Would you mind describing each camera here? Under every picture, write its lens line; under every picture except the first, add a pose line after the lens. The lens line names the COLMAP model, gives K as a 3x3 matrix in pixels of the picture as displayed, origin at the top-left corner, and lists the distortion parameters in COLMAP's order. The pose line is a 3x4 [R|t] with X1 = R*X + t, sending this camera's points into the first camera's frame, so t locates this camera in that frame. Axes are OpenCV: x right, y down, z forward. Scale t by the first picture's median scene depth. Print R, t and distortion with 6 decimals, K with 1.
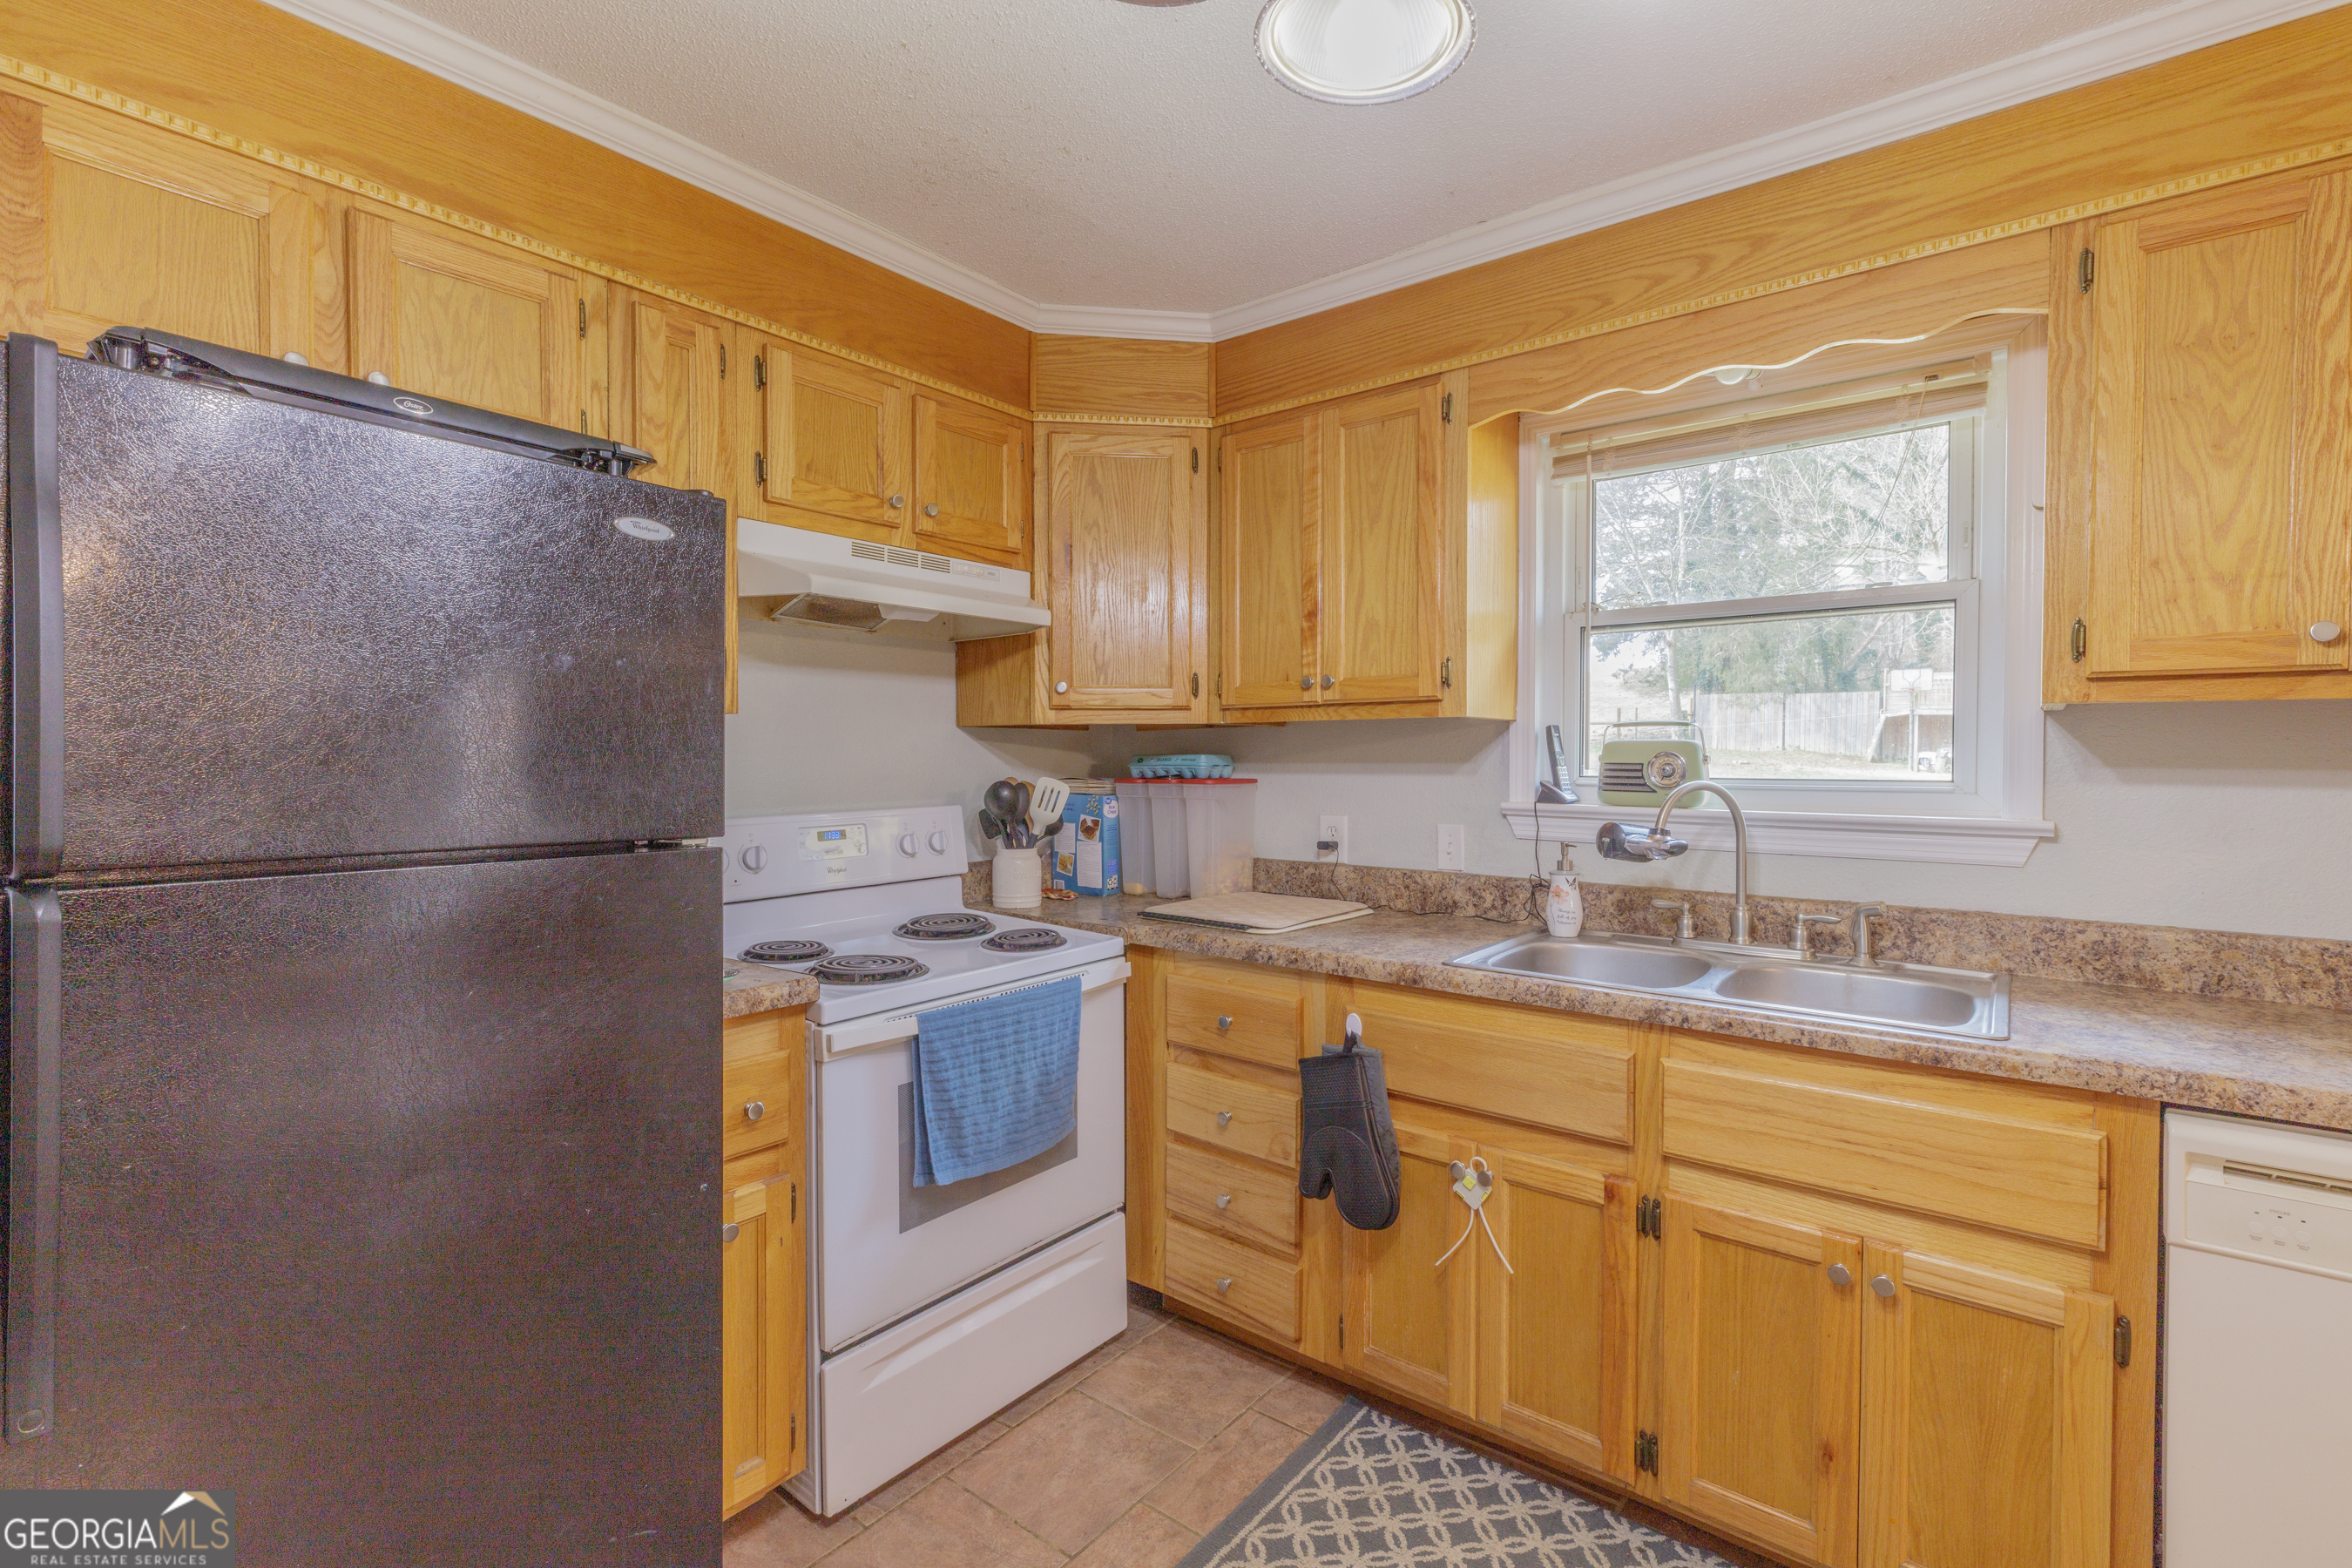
lens RADIAL K [[1047.8, 0, 1181.2], [0, 1047.8, 768.6], [0, 0, 1]] dist [0.003719, -0.000064]
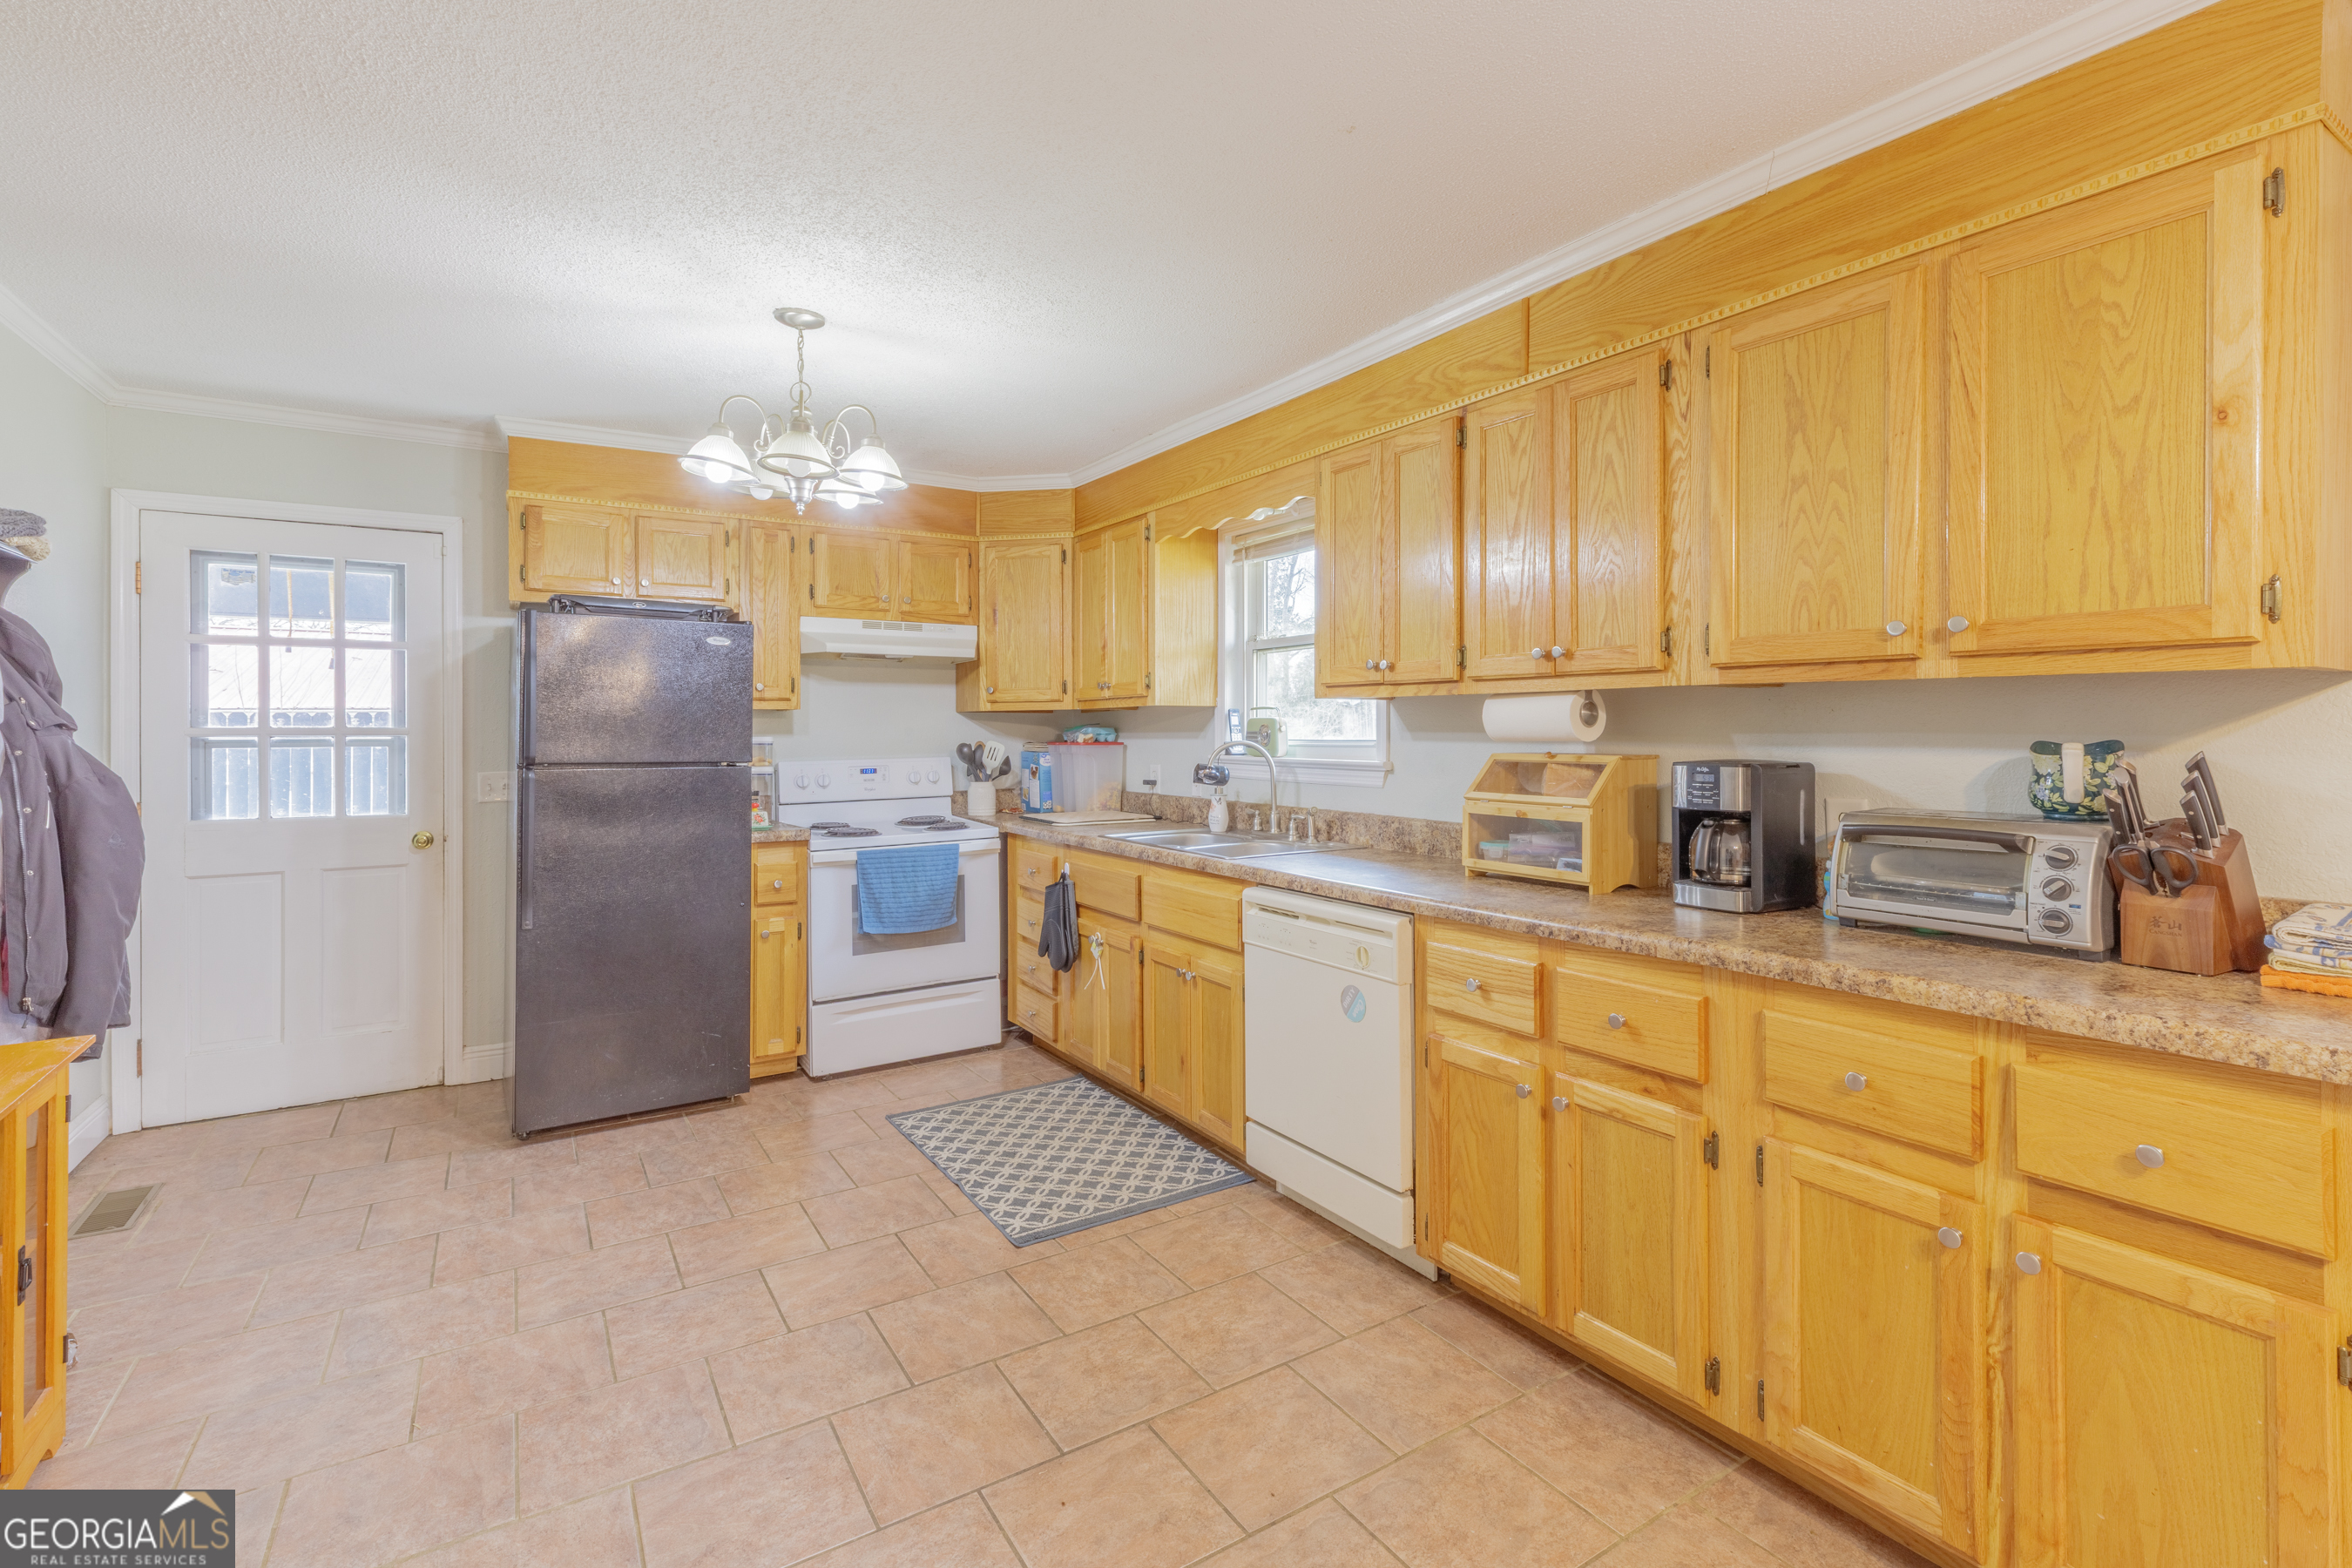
lens RADIAL K [[1077.7, 0, 1178.2], [0, 1077.7, 722.8], [0, 0, 1]] dist [0.002921, 0.000306]
pose [[0.943417, -0.007319, -0.331527, 0.916778], [0.001118, 0.999821, -0.018890, 0.014557], [0.331606, 0.017450, 0.943257, -0.715433]]
